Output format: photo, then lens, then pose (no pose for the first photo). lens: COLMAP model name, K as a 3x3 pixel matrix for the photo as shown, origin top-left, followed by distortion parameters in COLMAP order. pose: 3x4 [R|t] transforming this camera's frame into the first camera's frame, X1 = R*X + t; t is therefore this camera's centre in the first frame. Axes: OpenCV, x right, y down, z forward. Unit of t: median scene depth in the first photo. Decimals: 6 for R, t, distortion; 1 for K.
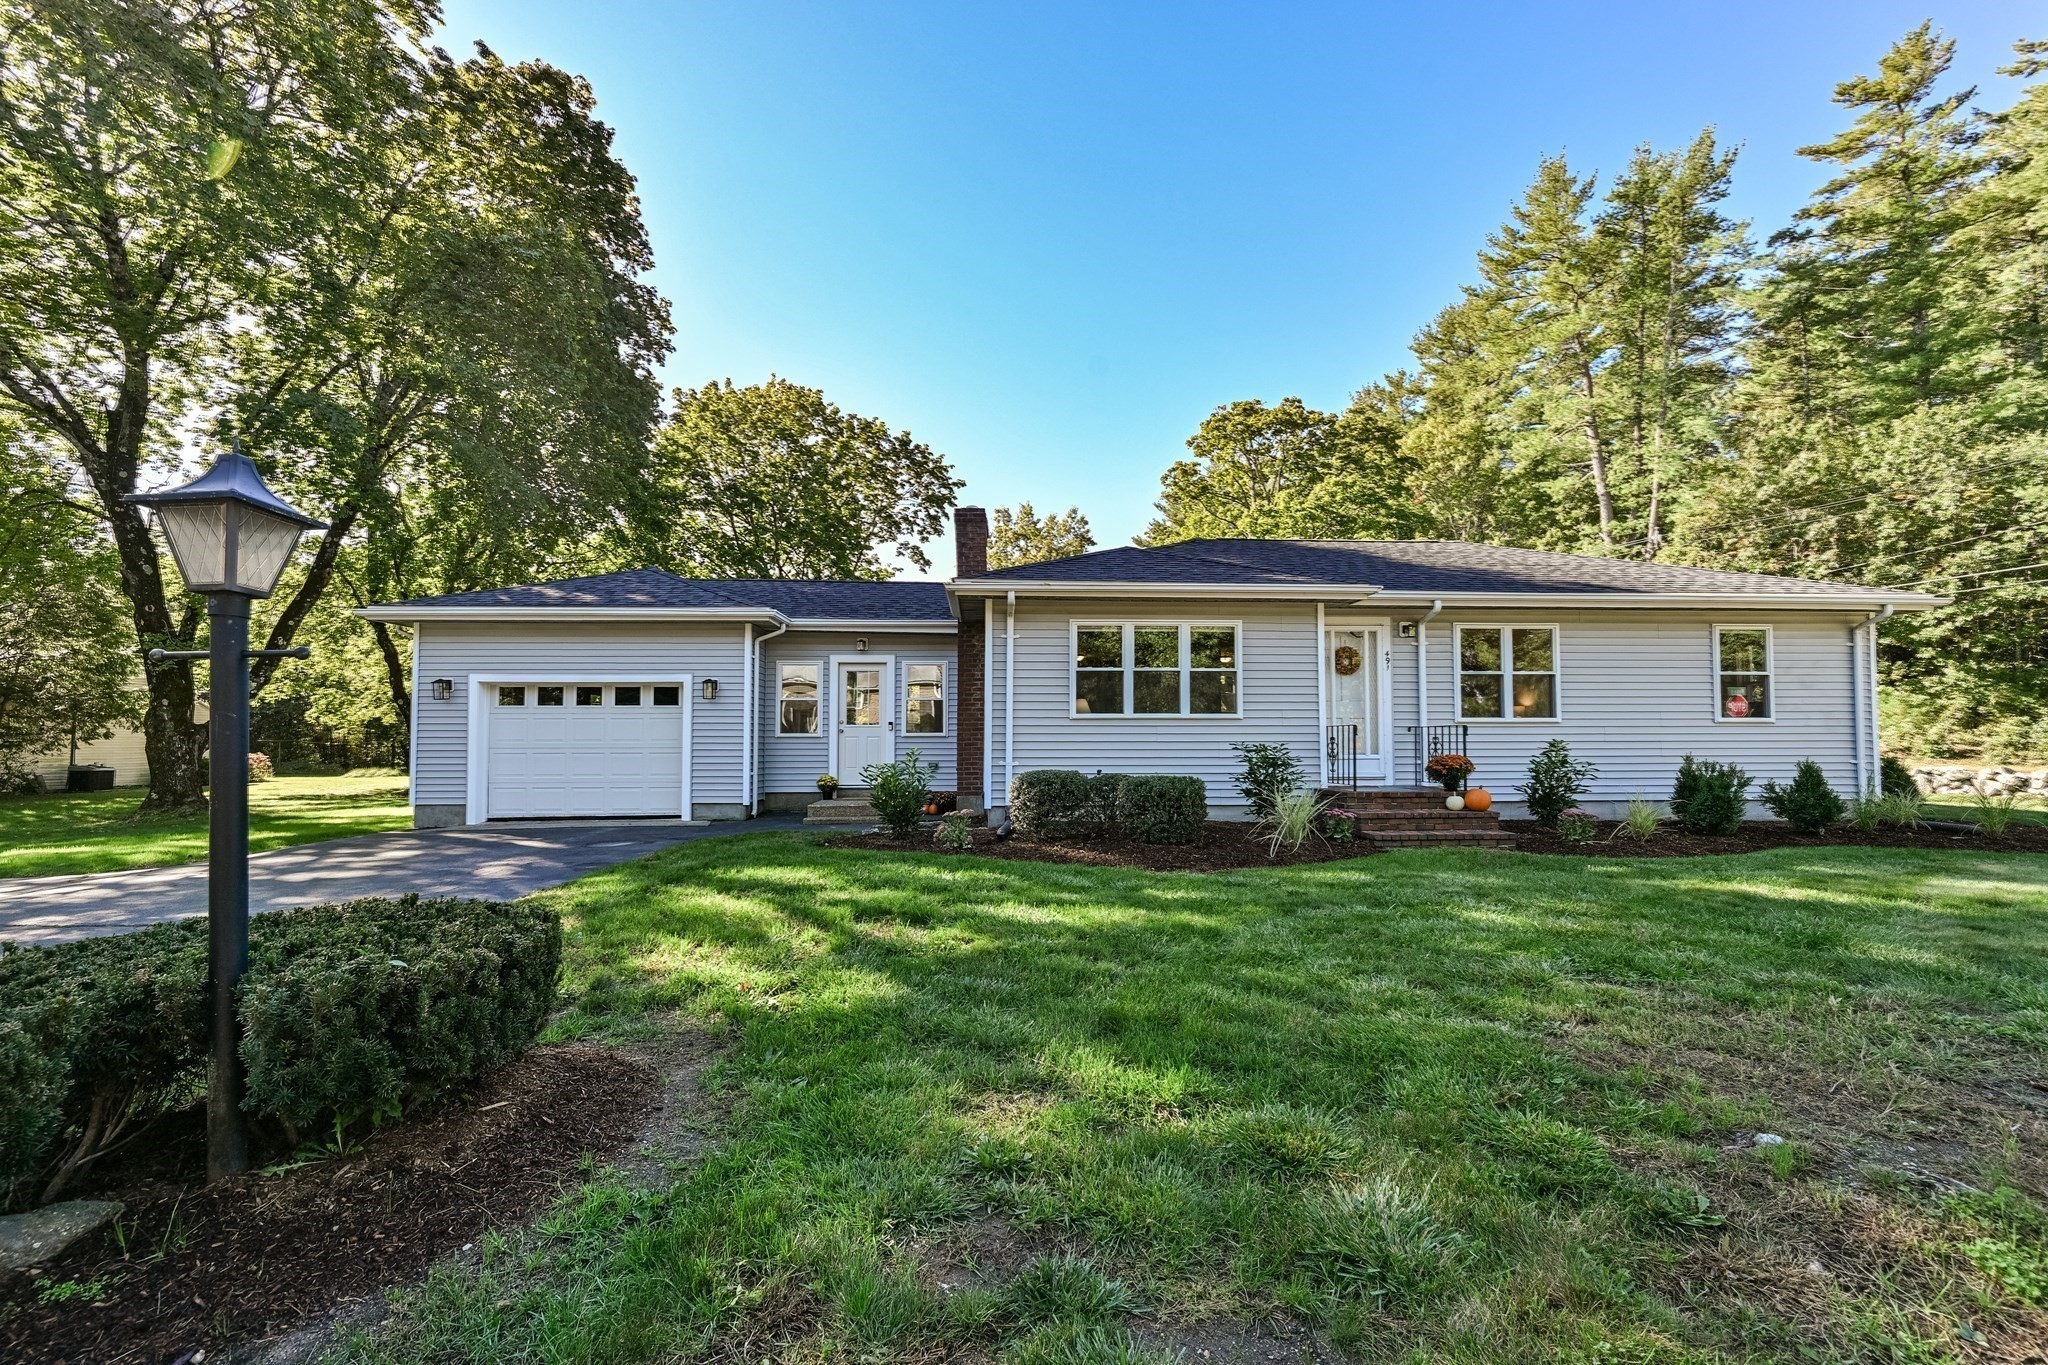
lens RADIAL K [[790.6, 0, 1026.7], [0, 790.6, 697.6], [0, 0, 1]] dist [-0.000439, -0.000166]
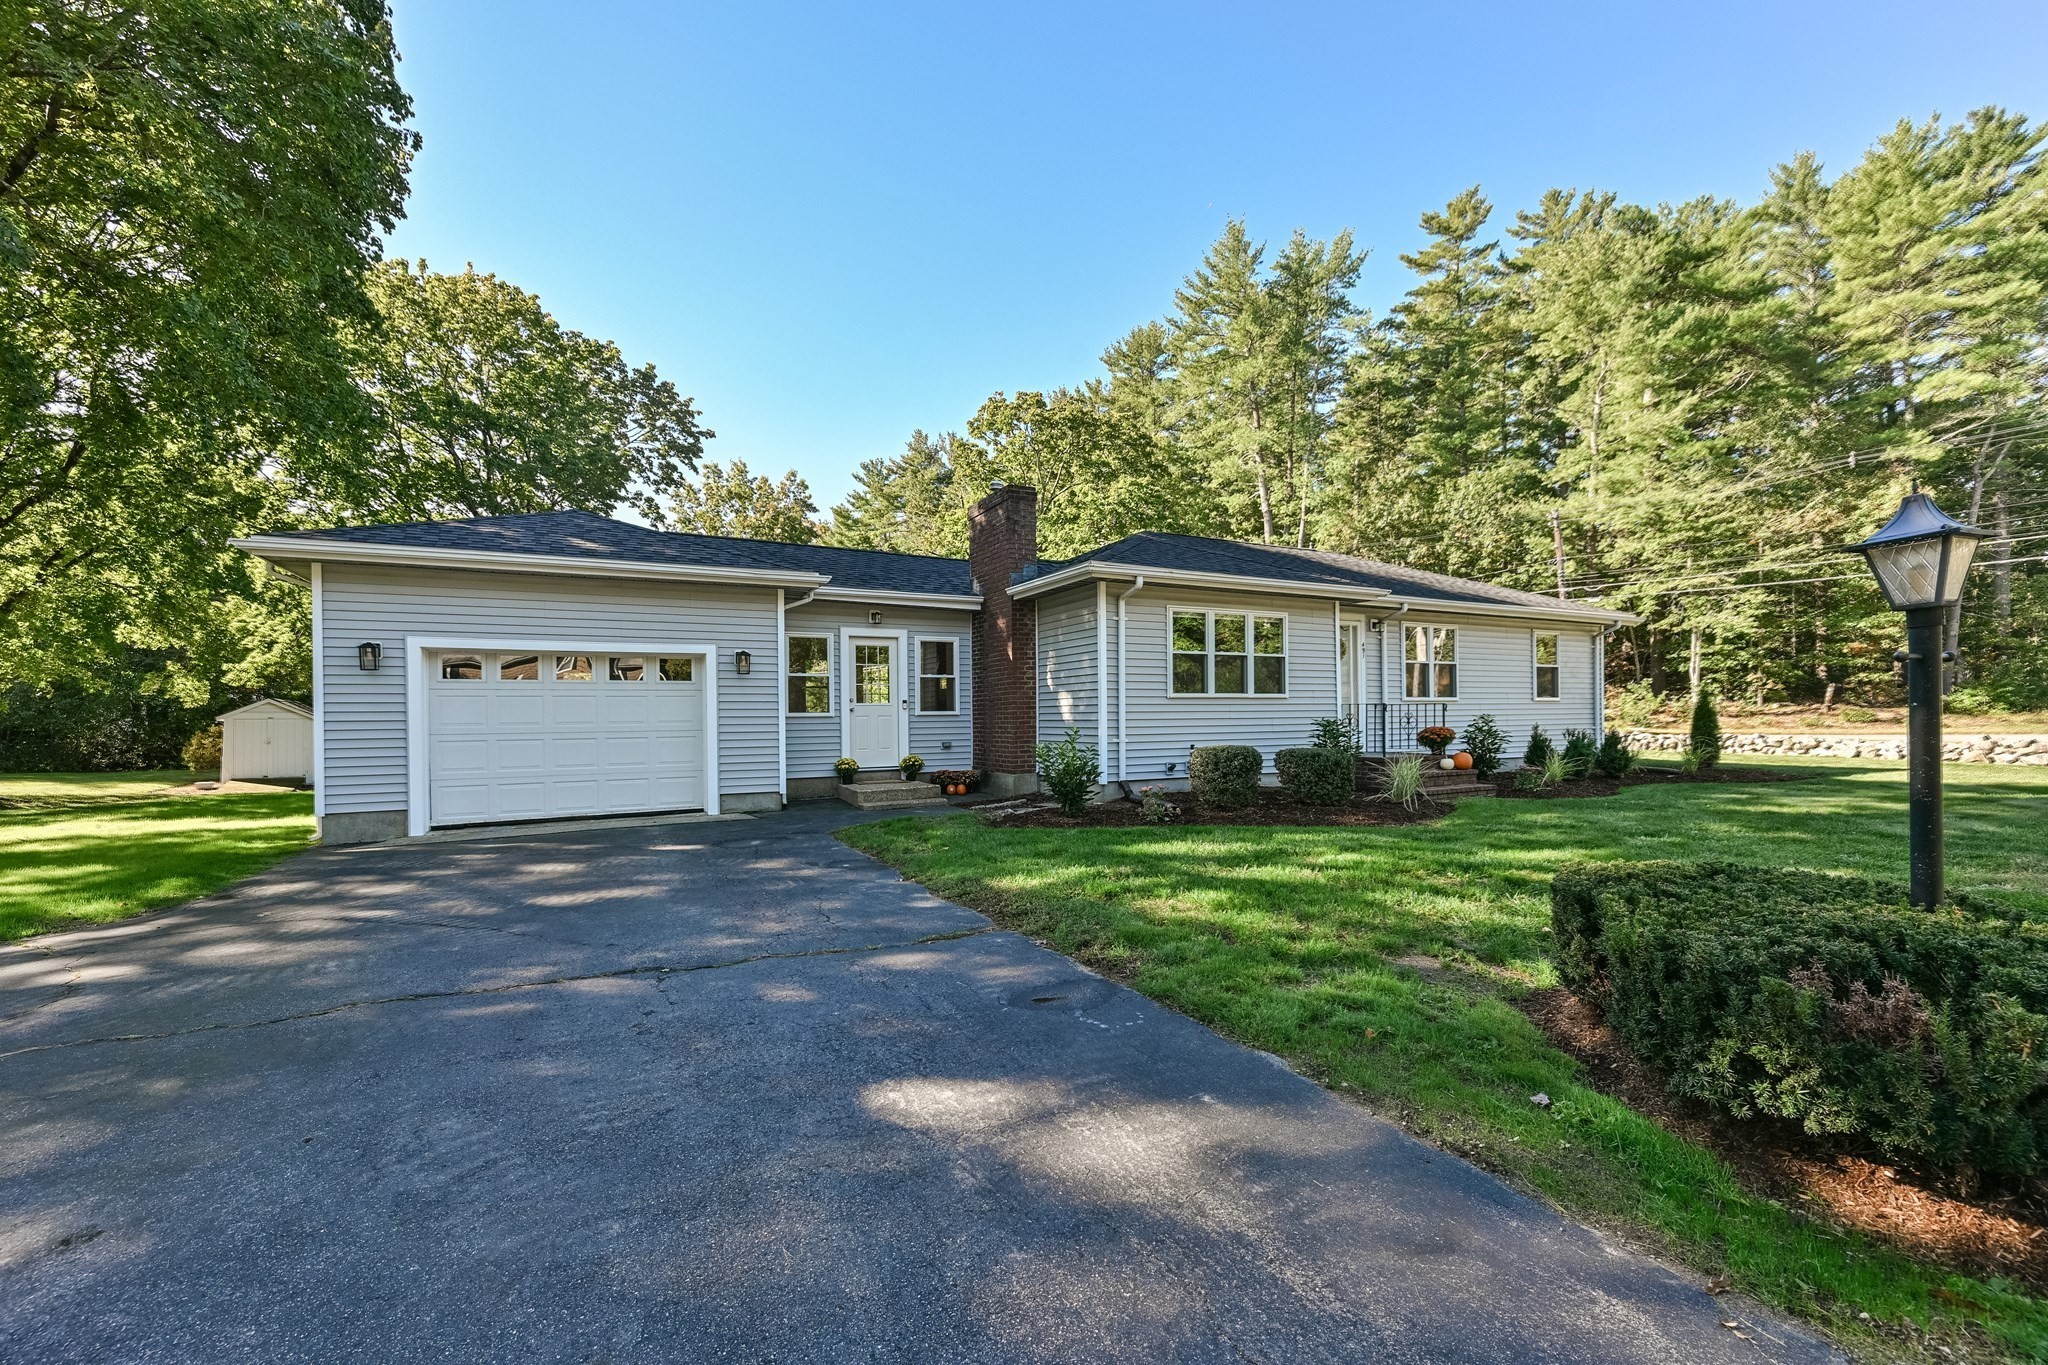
lens RADIAL K [[805.3, 0, 1025.4], [0, 805.3, 685.0], [0, 0, 1]] dist [0.005938, 0.000098]
pose [[0.914696, 0.007503, 0.404072, -0.148397], [-0.013028, 0.999855, 0.010925, 0.000053], [-0.403932, -0.015257, 0.914662, 0.019260]]
